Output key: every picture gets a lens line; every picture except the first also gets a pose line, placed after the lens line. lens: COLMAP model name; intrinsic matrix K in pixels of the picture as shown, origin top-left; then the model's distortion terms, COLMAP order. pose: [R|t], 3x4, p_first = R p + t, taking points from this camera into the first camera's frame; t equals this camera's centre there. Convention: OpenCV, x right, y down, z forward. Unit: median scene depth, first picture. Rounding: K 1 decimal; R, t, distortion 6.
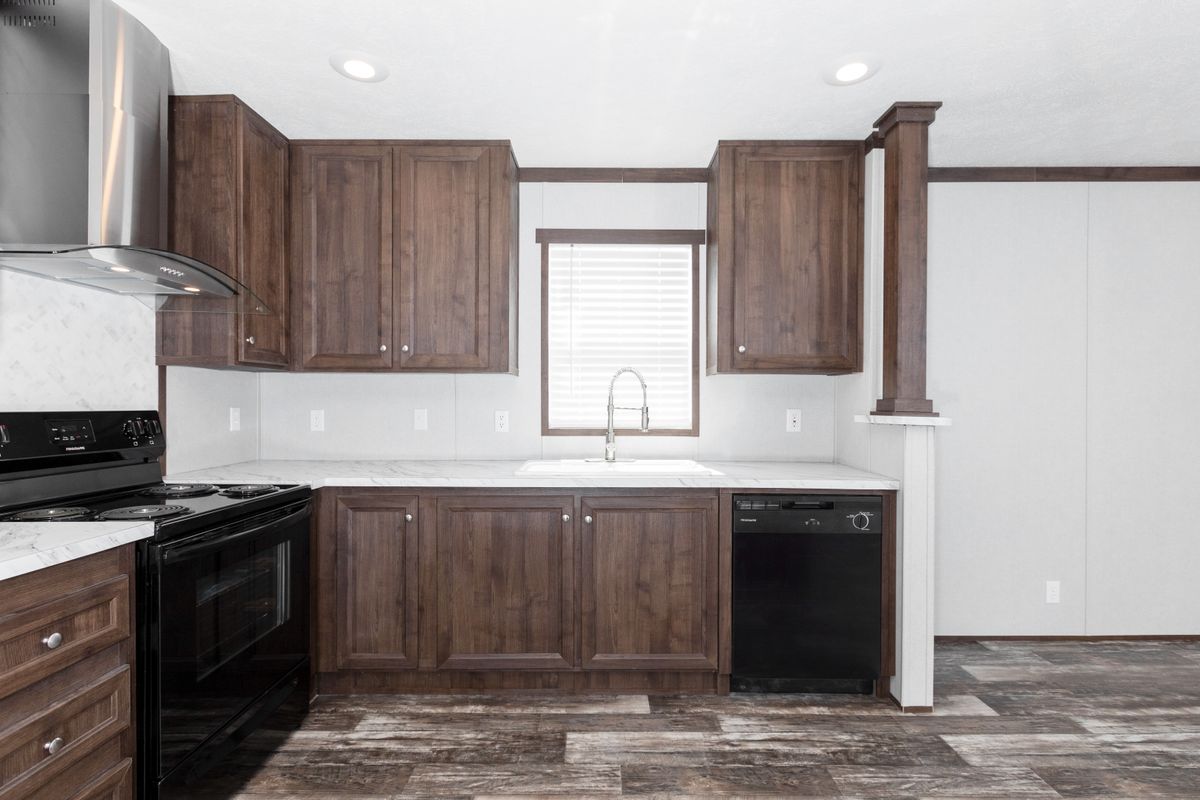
lens RADIAL K [[580.1, 0, 621.7], [0, 580.1, 398.3], [0, 0, 1]] dist [0.001463, -0.001281]
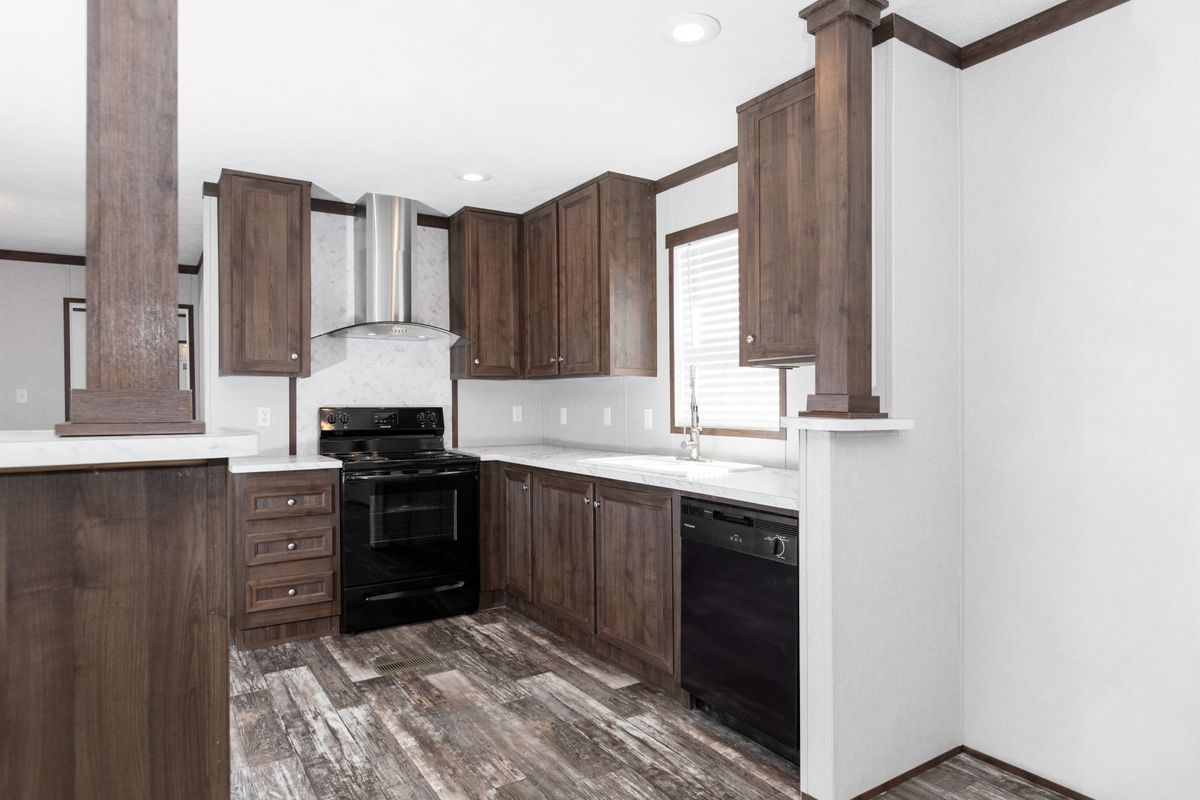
lens RADIAL K [[740.6, 0, 601.0], [0, 740.6, 398.5], [0, 0, 1]] dist [-0.006859, -0.006011]
pose [[0.522746, -0.007031, -0.852460, 1.169604], [0.010179, 0.999946, -0.002005, 0.004572], [0.852428, -0.007629, 0.522789, 0.254162]]
